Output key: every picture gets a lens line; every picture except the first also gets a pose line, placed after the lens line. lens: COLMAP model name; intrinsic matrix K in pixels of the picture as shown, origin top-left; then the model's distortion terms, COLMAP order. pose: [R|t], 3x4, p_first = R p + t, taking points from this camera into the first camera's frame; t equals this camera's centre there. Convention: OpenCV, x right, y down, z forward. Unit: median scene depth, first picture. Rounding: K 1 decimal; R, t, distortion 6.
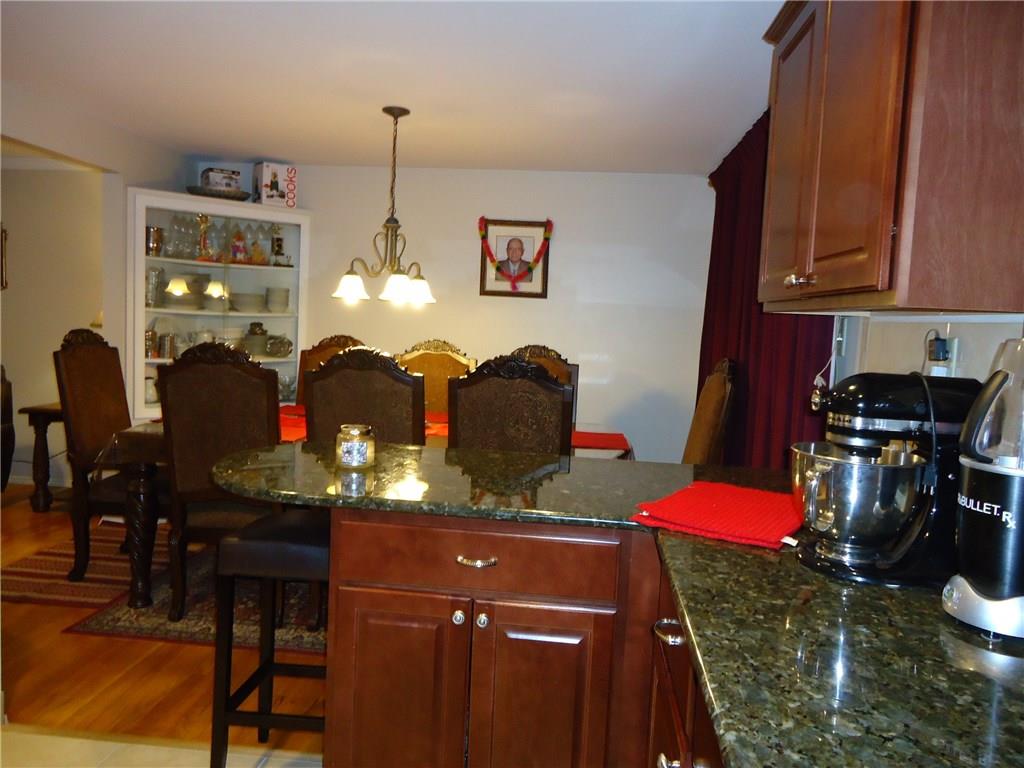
lens RADIAL K [[750.8, 0, 513.3], [0, 750.8, 377.3], [0, 0, 1]] dist [-0.003527, -0.001498]
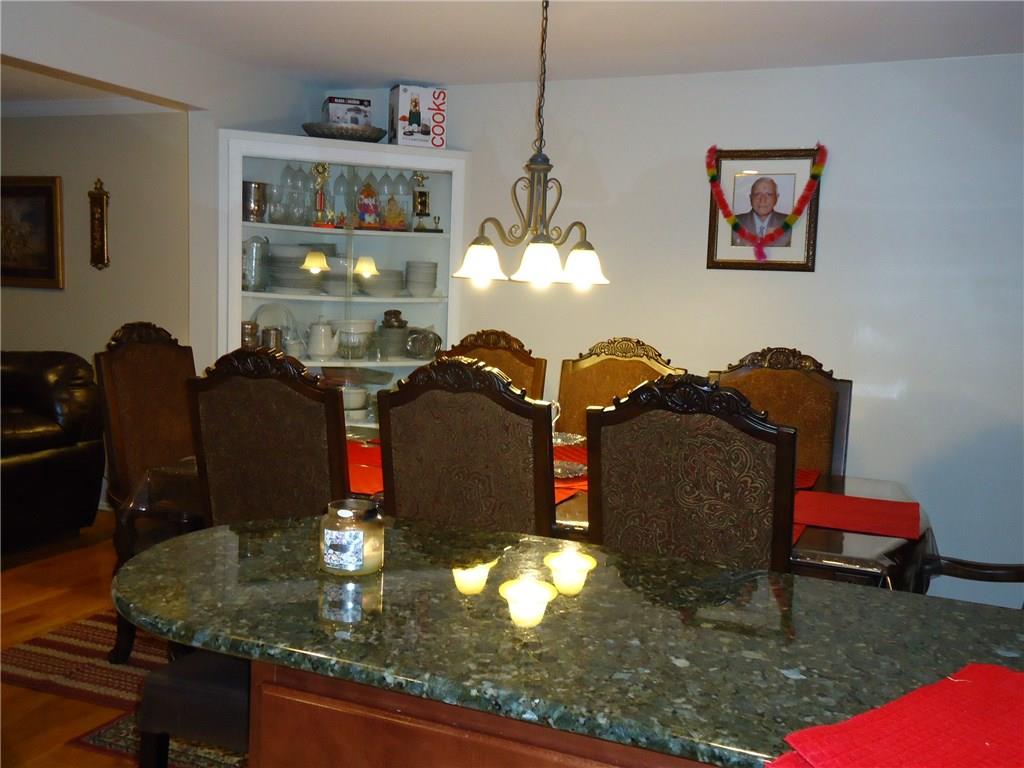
lens RADIAL K [[1003.5, 0, 512.0], [0, 1003.5, 384.0], [0, 0, 1]] dist [0.081724, -0.000097]
pose [[0.953203, 0.020997, -0.301600, 0.063654], [-0.017964, 0.999756, 0.012827, -0.017707], [0.301796, -0.006808, 0.953348, 0.116158]]
